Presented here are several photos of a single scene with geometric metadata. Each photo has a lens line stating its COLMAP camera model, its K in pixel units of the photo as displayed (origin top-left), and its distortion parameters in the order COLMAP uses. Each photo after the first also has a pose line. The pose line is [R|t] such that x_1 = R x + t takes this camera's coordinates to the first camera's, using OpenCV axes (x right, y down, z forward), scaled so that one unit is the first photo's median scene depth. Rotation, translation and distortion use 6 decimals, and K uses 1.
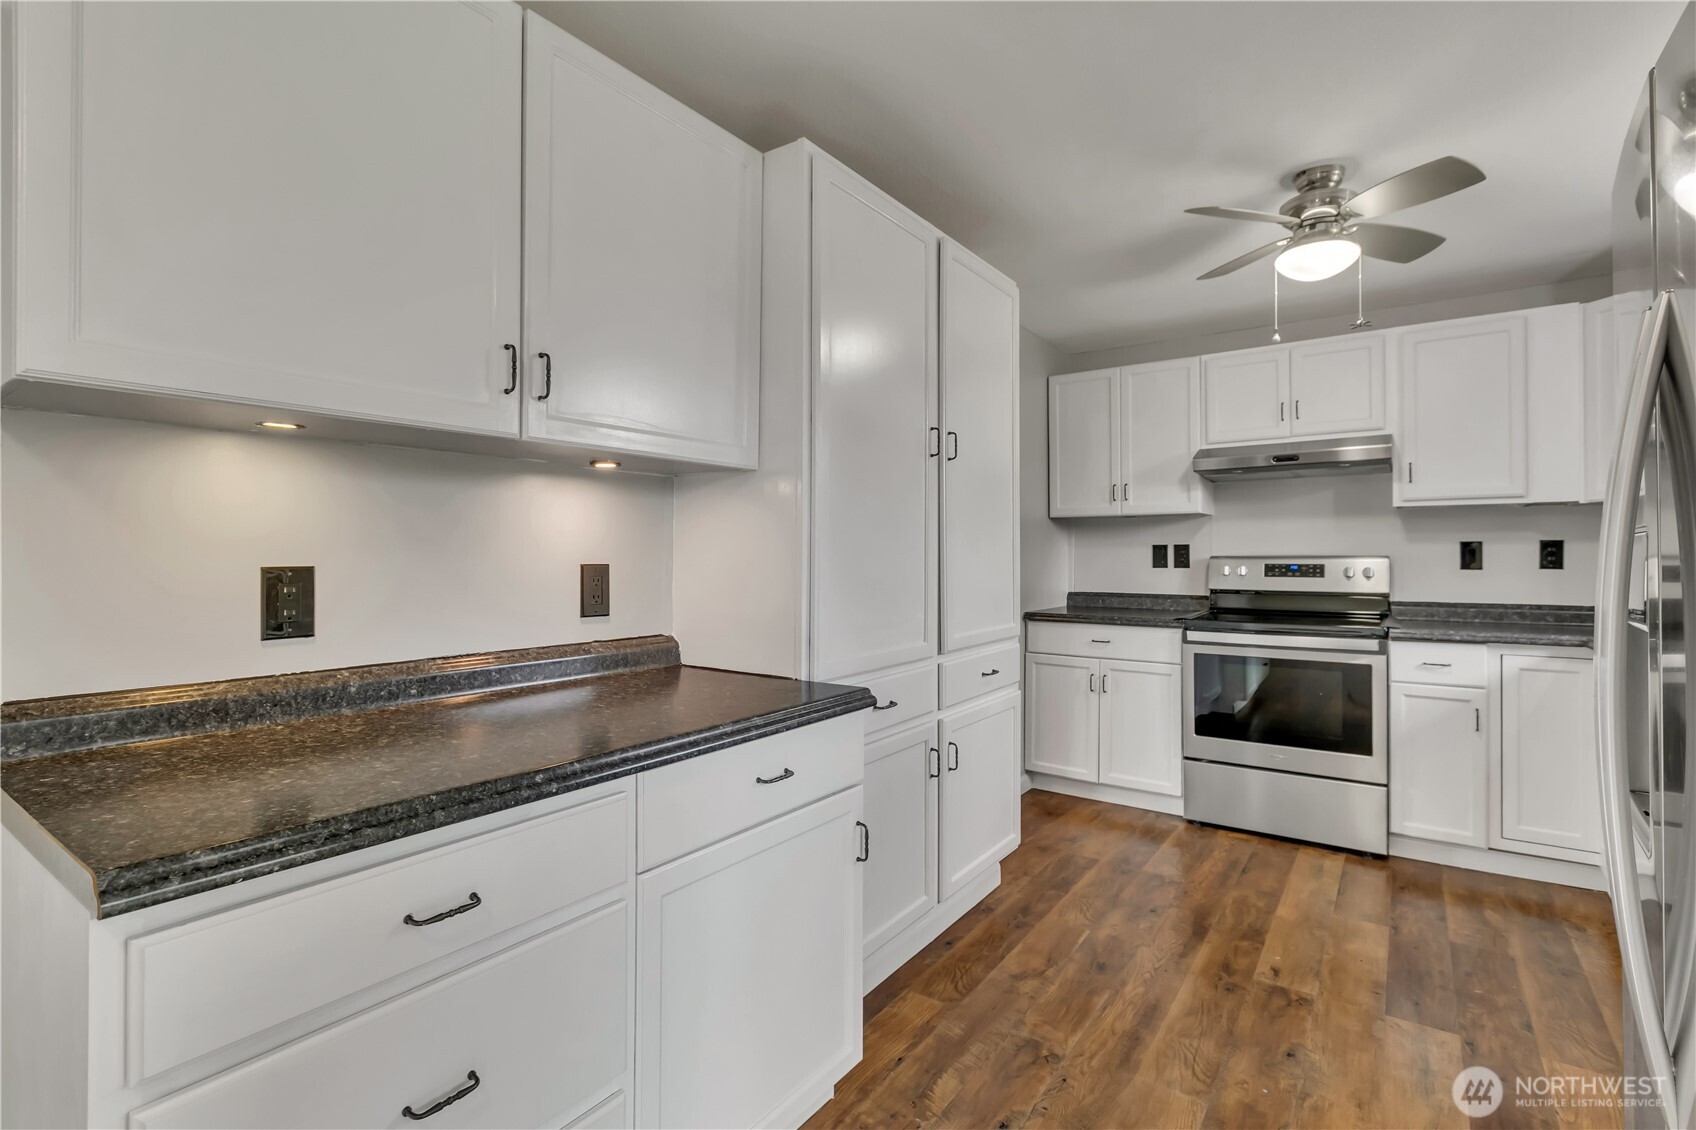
lens RADIAL K [[775.3, 0, 830.3], [0, 775.3, 558.4], [0, 0, 1]] dist [-0.000033, -0.000965]
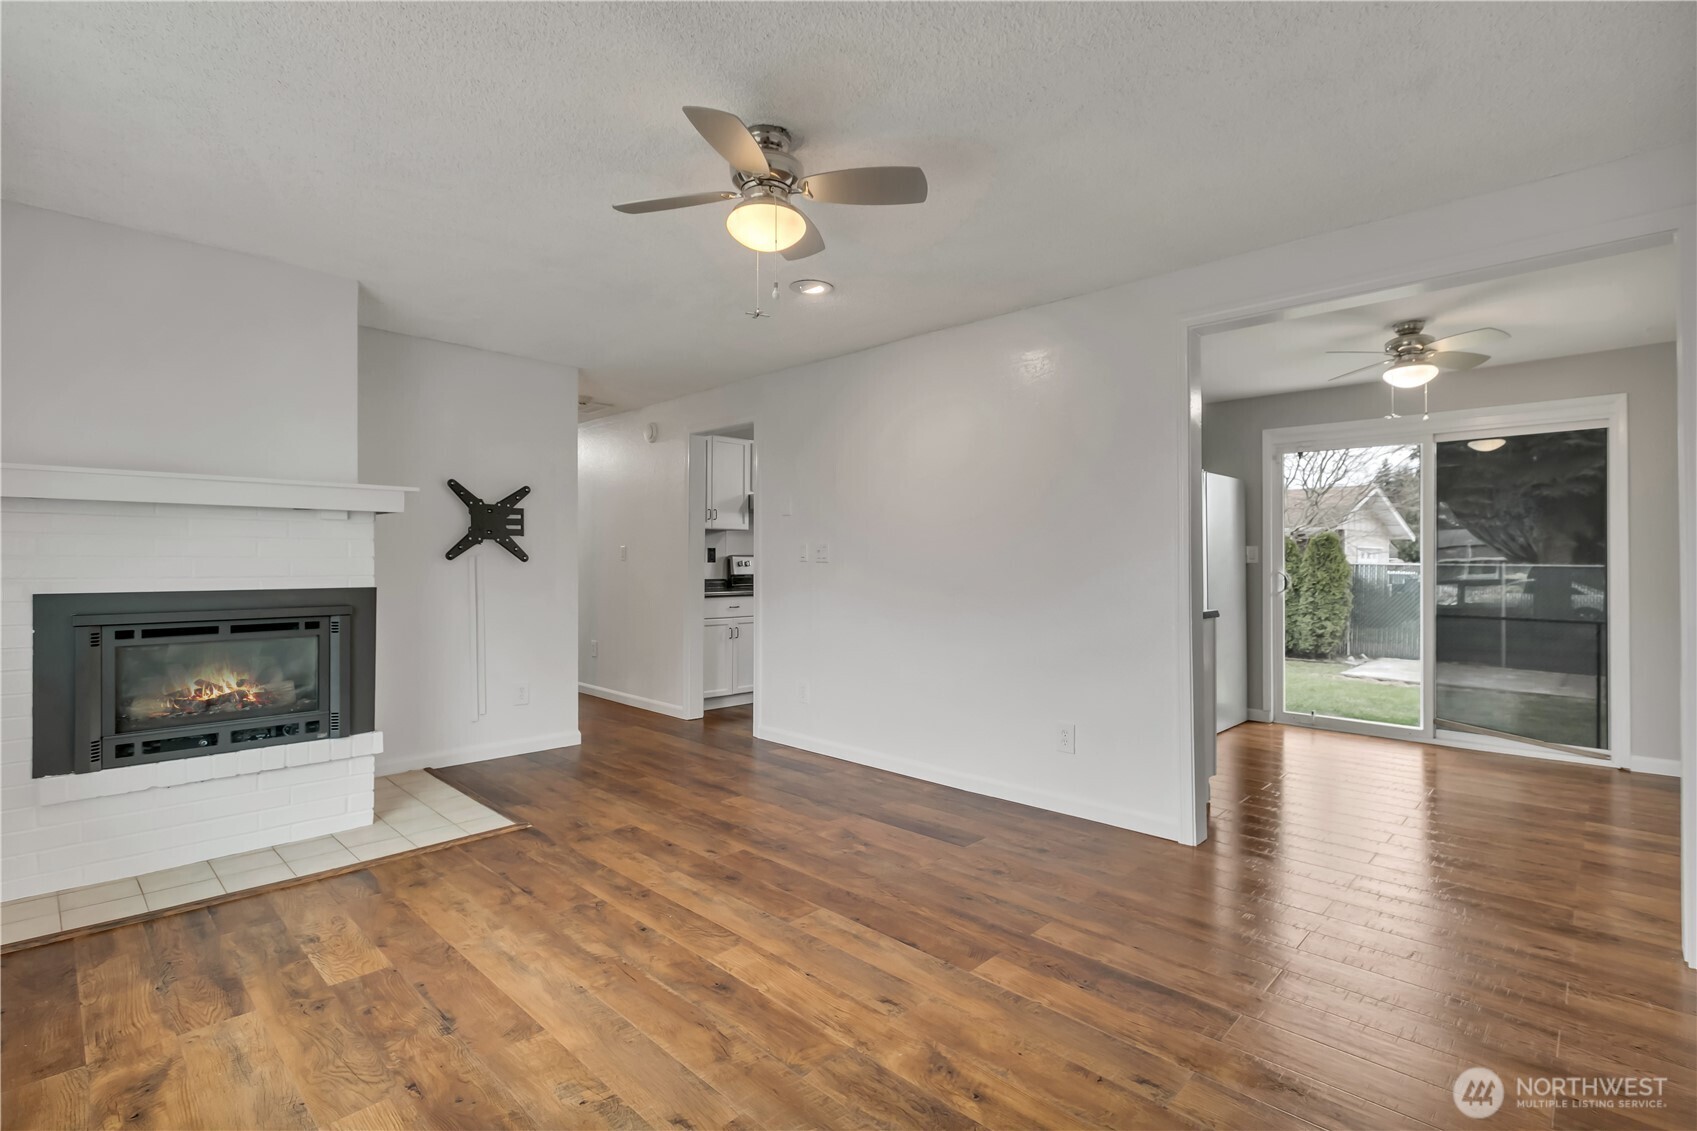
lens RADIAL K [[807.1, 0, 849.1], [0, 807.1, 572.7], [0, 0, 1]] dist [-0.003639, -0.001328]
pose [[0.125986, -0.014817, 0.991921, -1.640196], [0.003773, 0.999888, 0.014457, 0.015467], [-0.992025, 0.001921, 0.126028, 0.690961]]
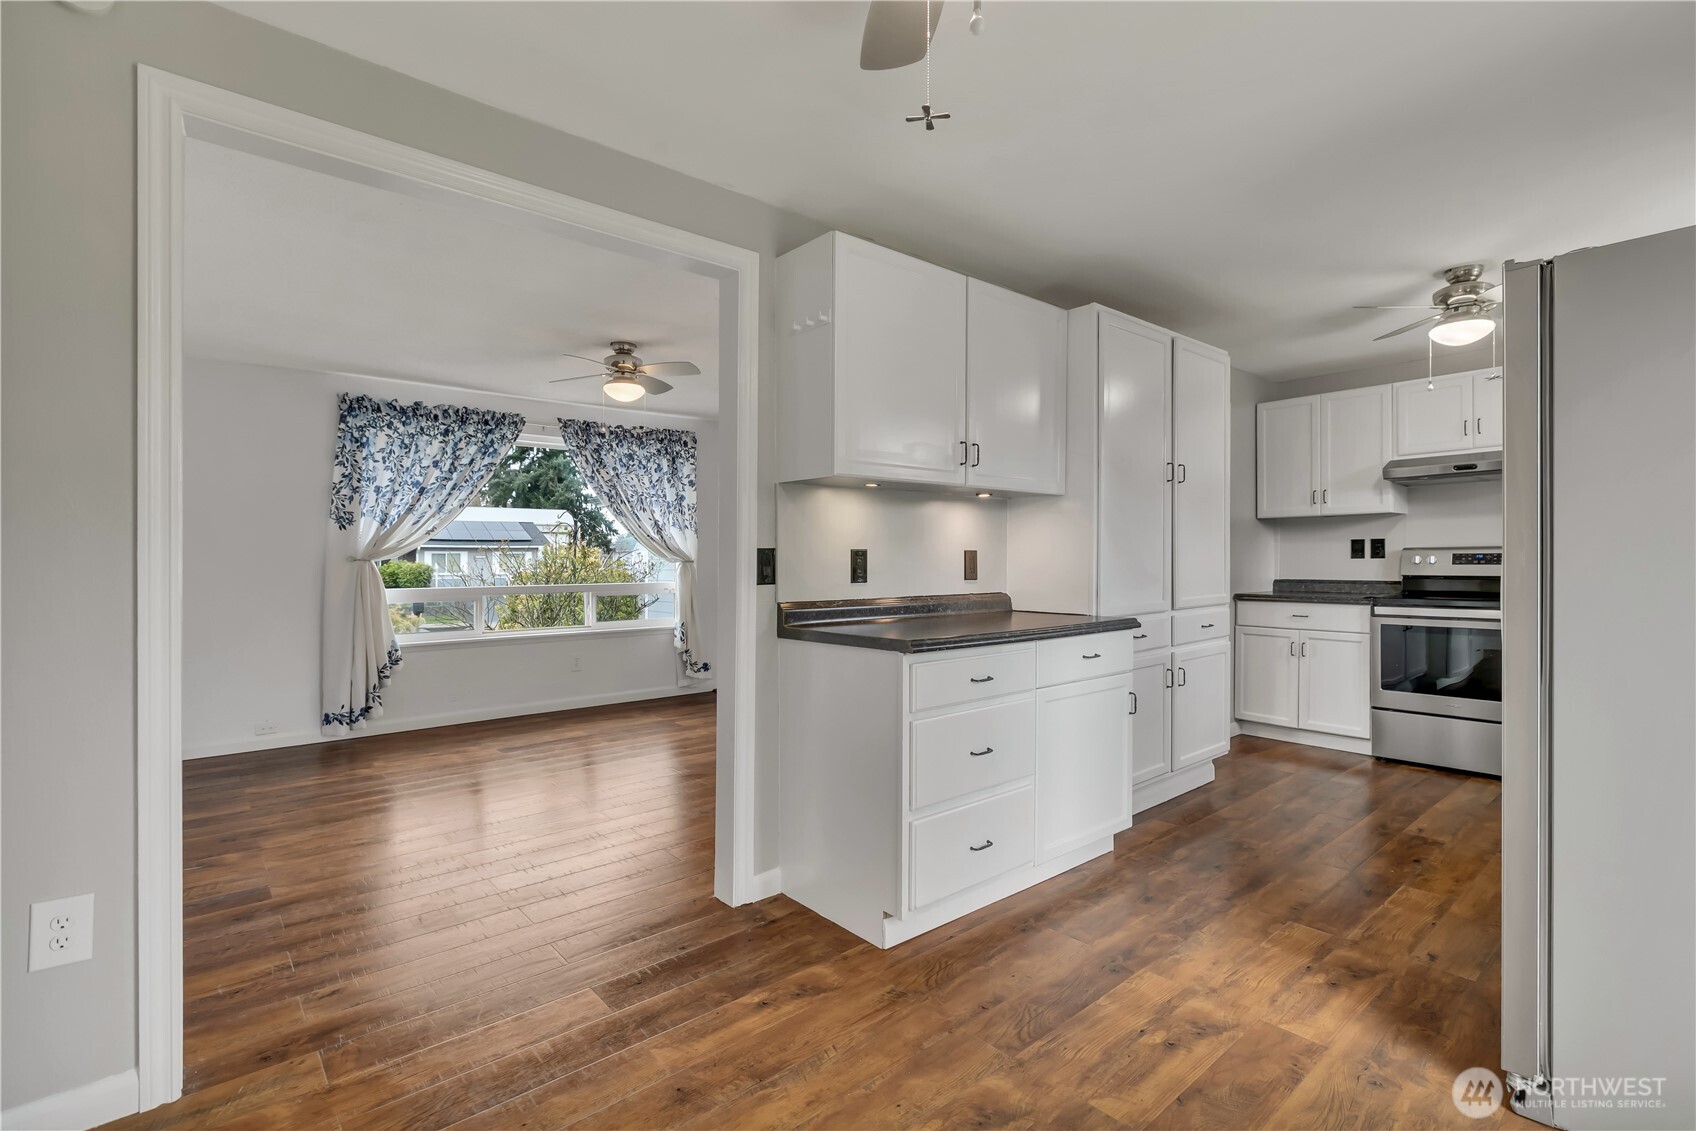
lens RADIAL K [[771.4, 0, 843.5], [0, 771.4, 579.8], [0, 0, 1]] dist [0.004838, -0.002925]
pose [[0.974260, -0.001402, -0.225423, -0.115535], [0.006128, 0.999776, 0.020267, 0.022726], [0.225344, -0.021127, 0.974050, -0.491657]]
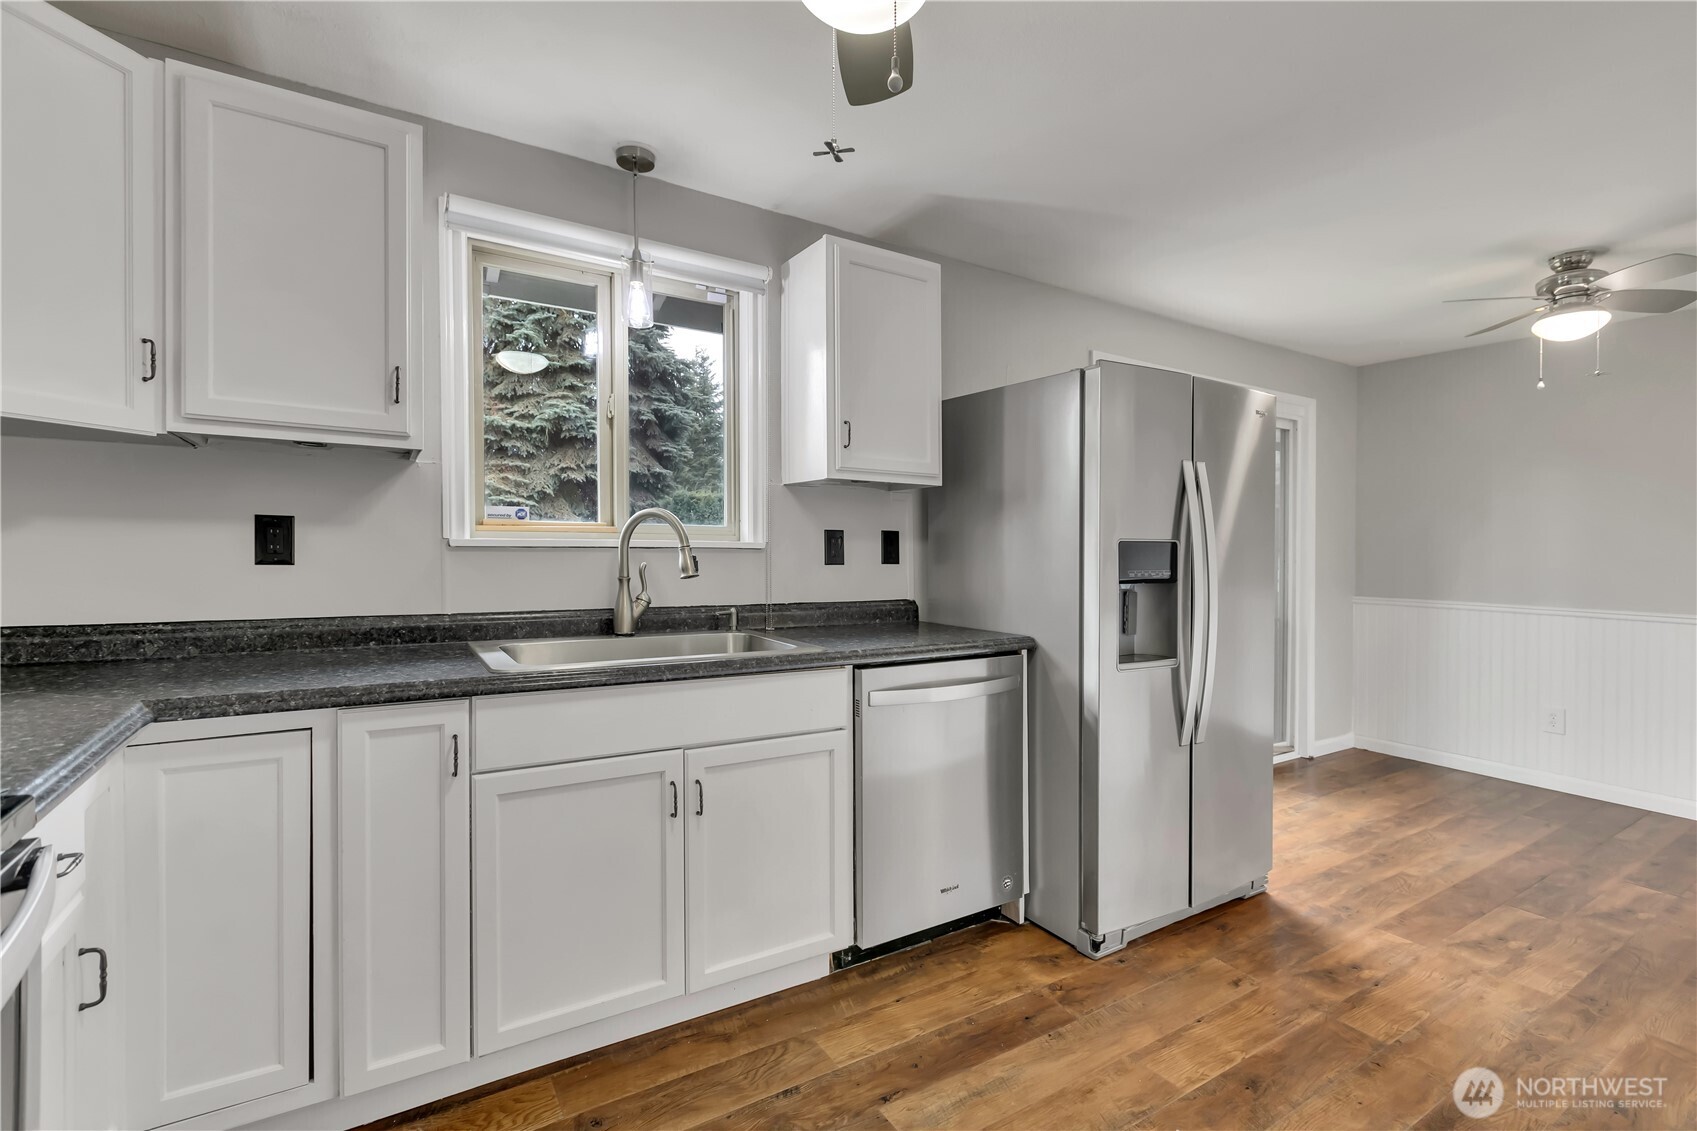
lens RADIAL K [[775.7, 0, 846.6], [0, 775.7, 550.0], [0, 0, 1]] dist [-0.000033, -0.000965]
pose [[-0.932095, -0.019128, 0.361708, 0.362684], [-0.015716, 0.999800, 0.012374, -0.006234], [-0.361872, 0.005849, -0.932209, 1.192944]]
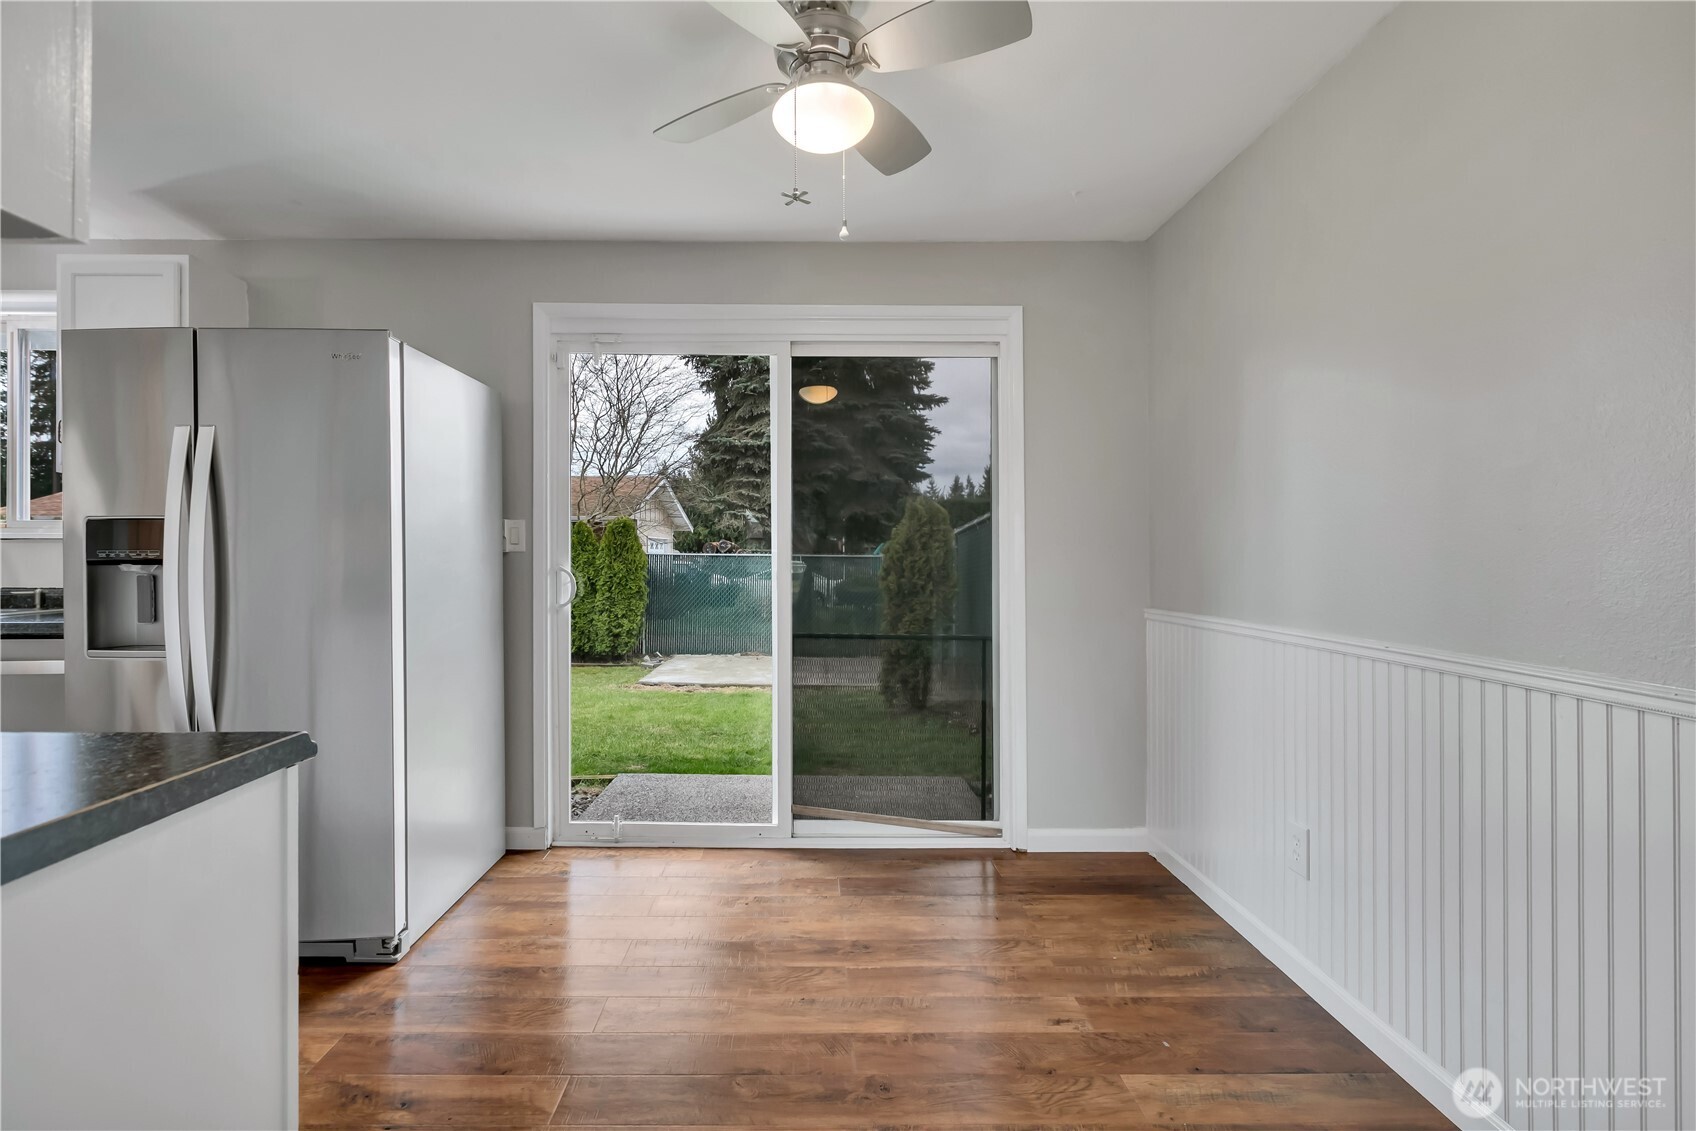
lens RADIAL K [[806.6, 0, 809.4], [0, 806.6, 554.0], [0, 0, 1]] dist [-0.003639, -0.001328]
pose [[-0.598246, -0.003738, 0.801303, -0.623581], [0.000821, 0.999986, 0.005278, 0.019452], [-0.801312, 0.003816, -0.598235, 0.275925]]
